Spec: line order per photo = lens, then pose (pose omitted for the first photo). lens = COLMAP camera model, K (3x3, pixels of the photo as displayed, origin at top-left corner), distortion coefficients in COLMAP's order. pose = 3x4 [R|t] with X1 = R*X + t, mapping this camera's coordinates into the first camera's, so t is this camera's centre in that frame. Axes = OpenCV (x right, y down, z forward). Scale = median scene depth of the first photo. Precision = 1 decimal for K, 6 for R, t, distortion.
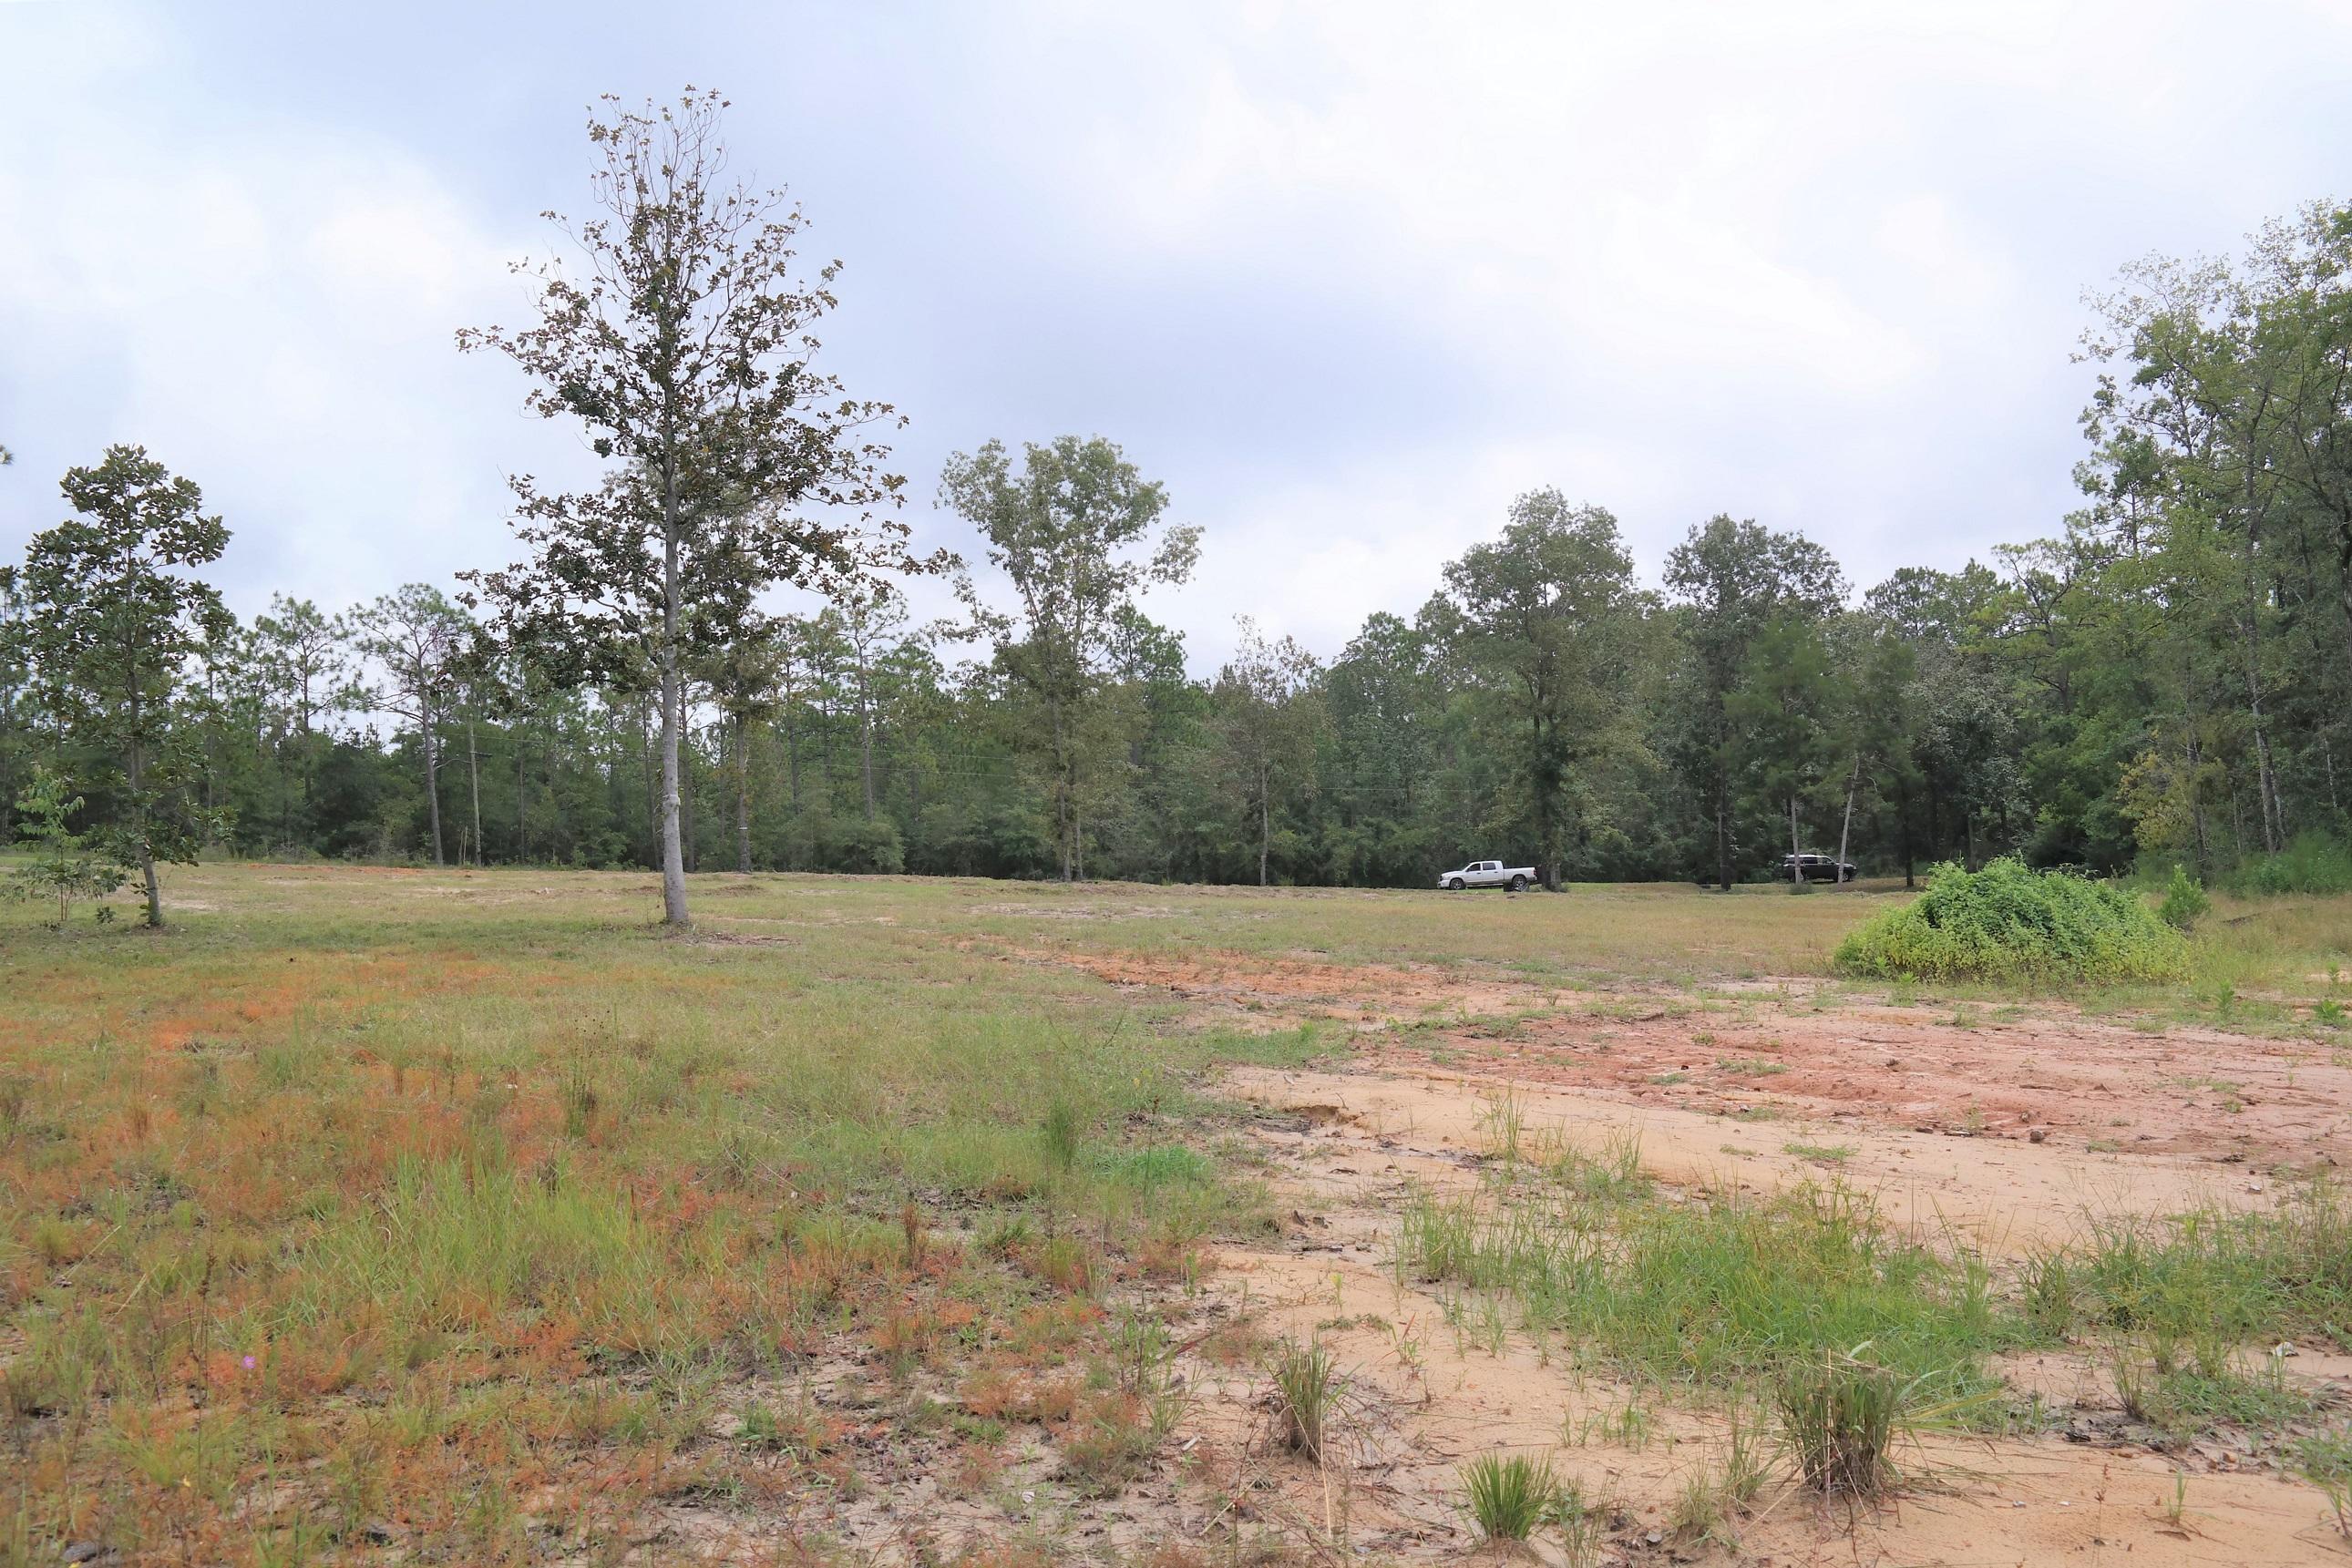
lens RADIAL K [[2230.1, 0, 1176.0], [0, 2230.1, 784.0], [0, 0, 1]] dist [-0.031965, -0.026772]
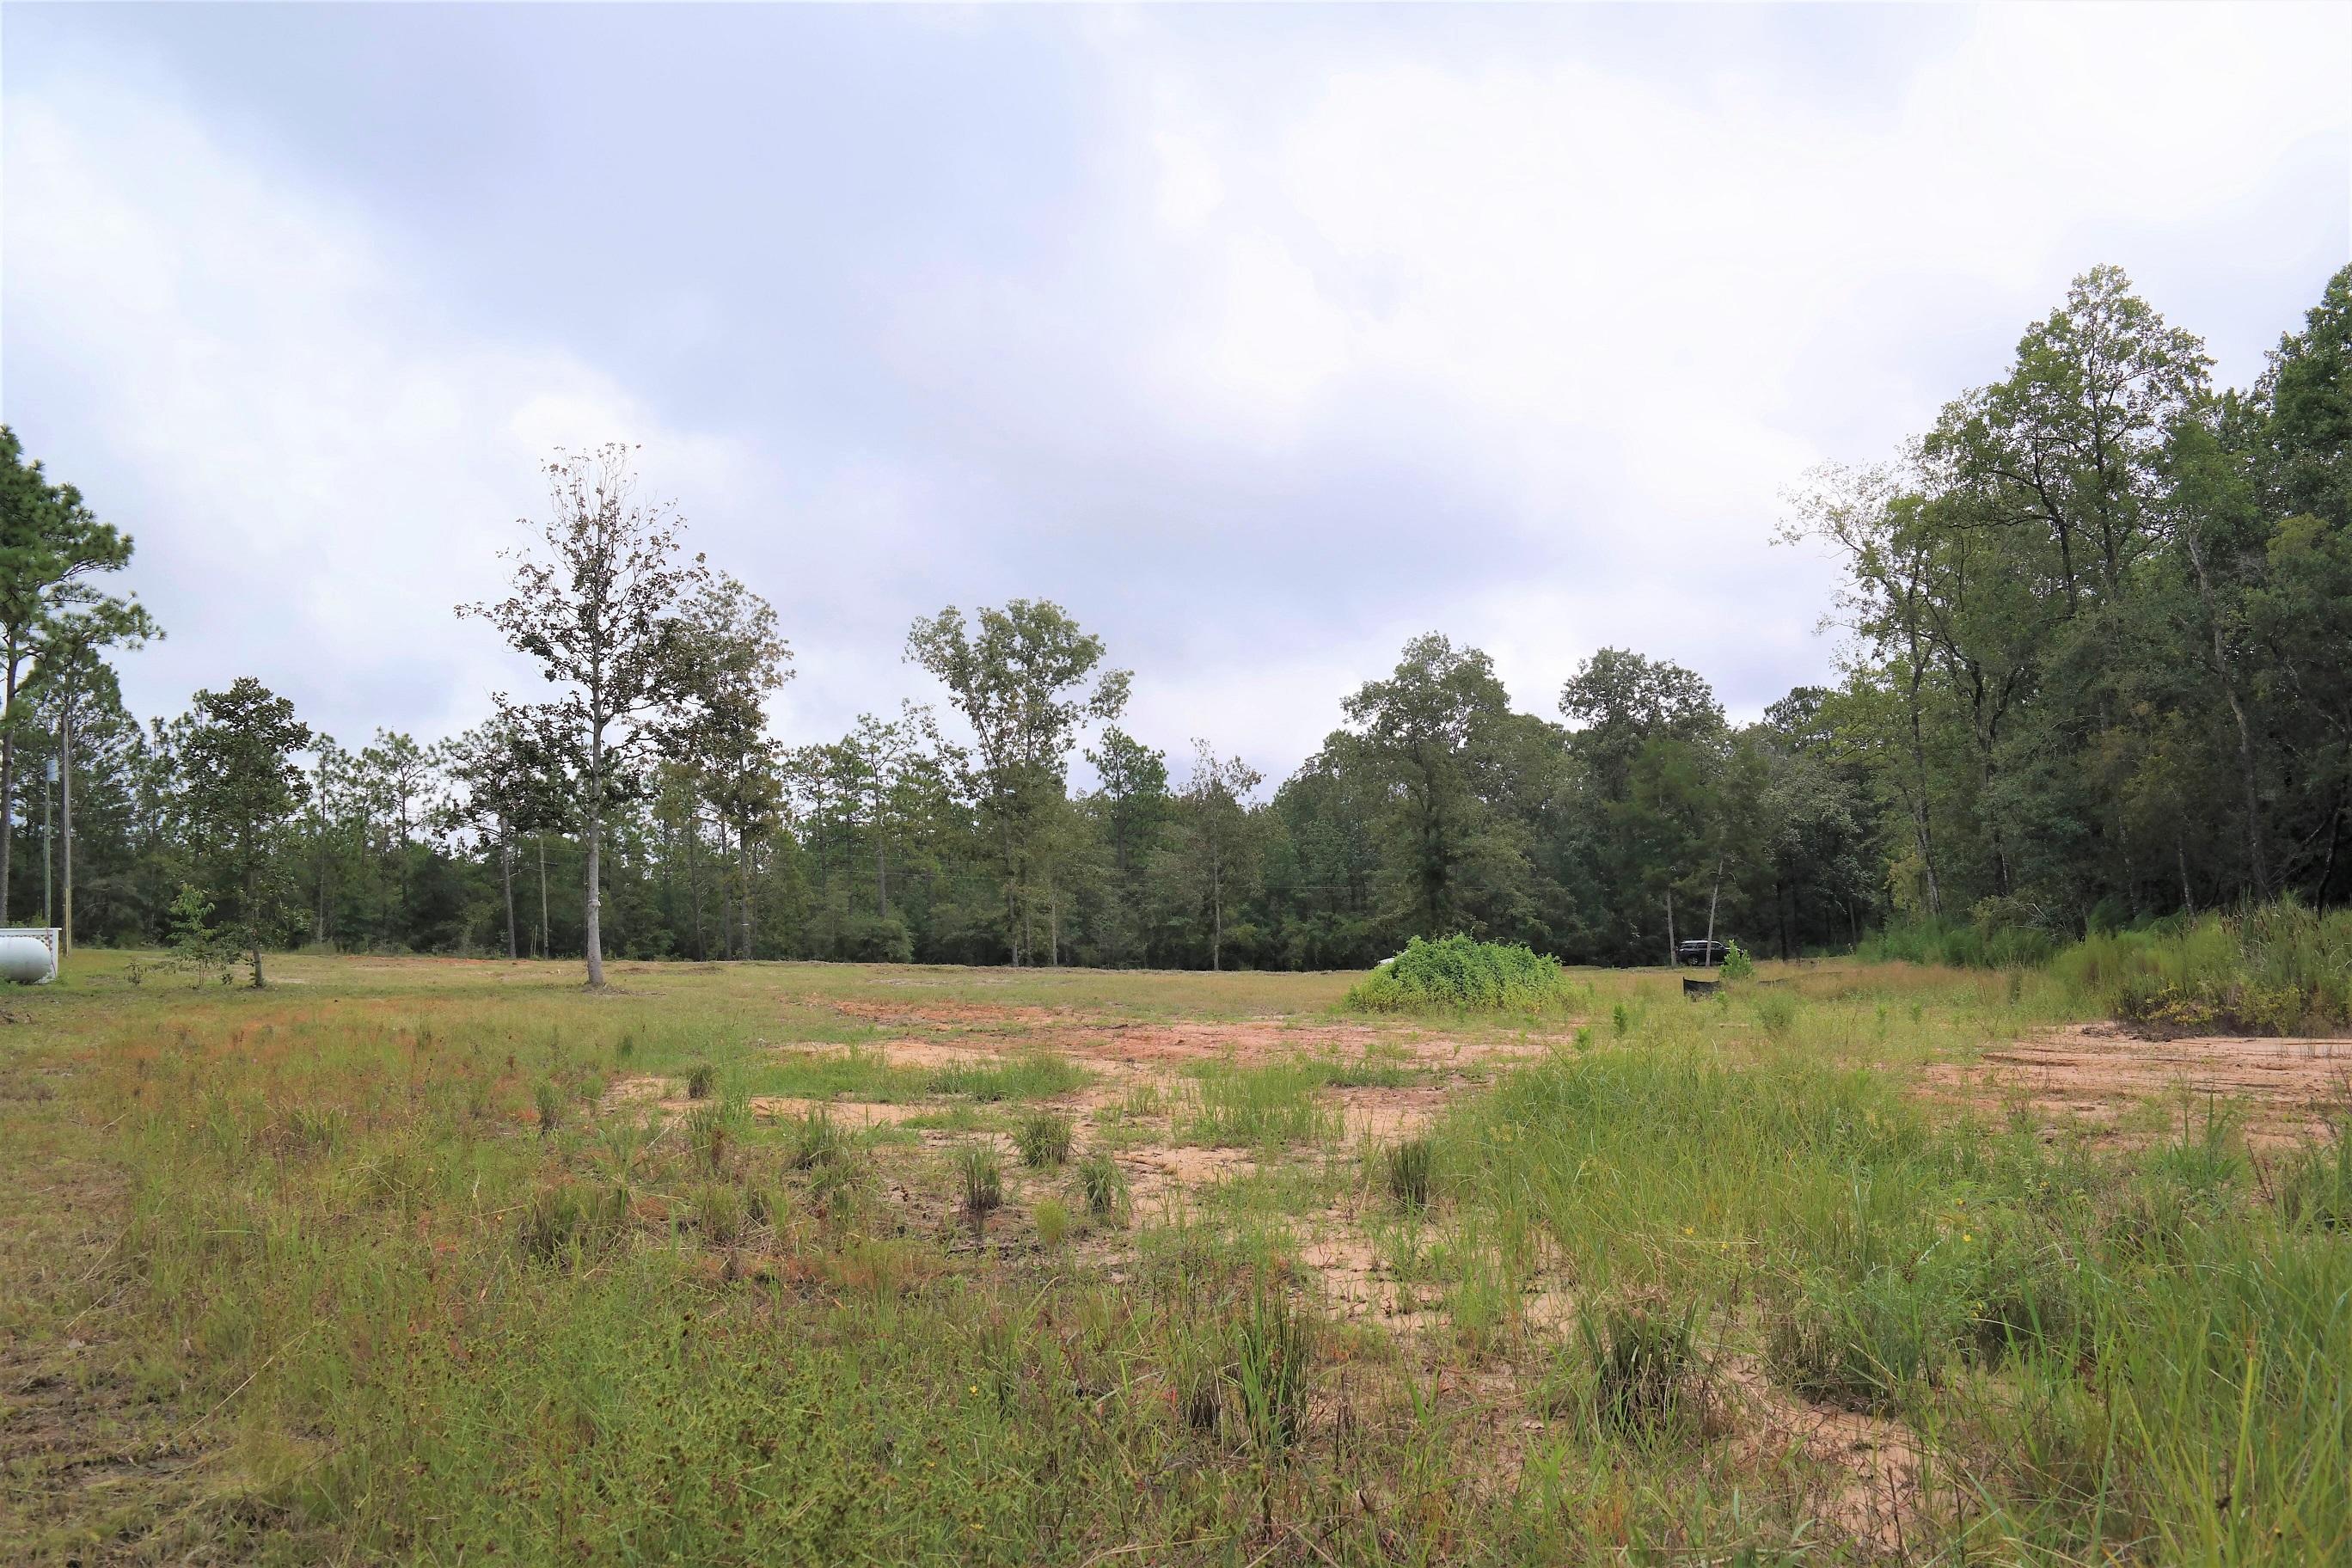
lens RADIAL K [[2089.8, 0, 1176.1], [0, 2089.8, 738.3], [0, 0, 1]] dist [-0.048383, 0.007856]
pose [[0.999643, -0.010595, -0.024547, 0.048694], [0.008885, 0.997593, -0.068772, -0.000918], [0.025217, 0.068529, 0.997330, -0.098655]]
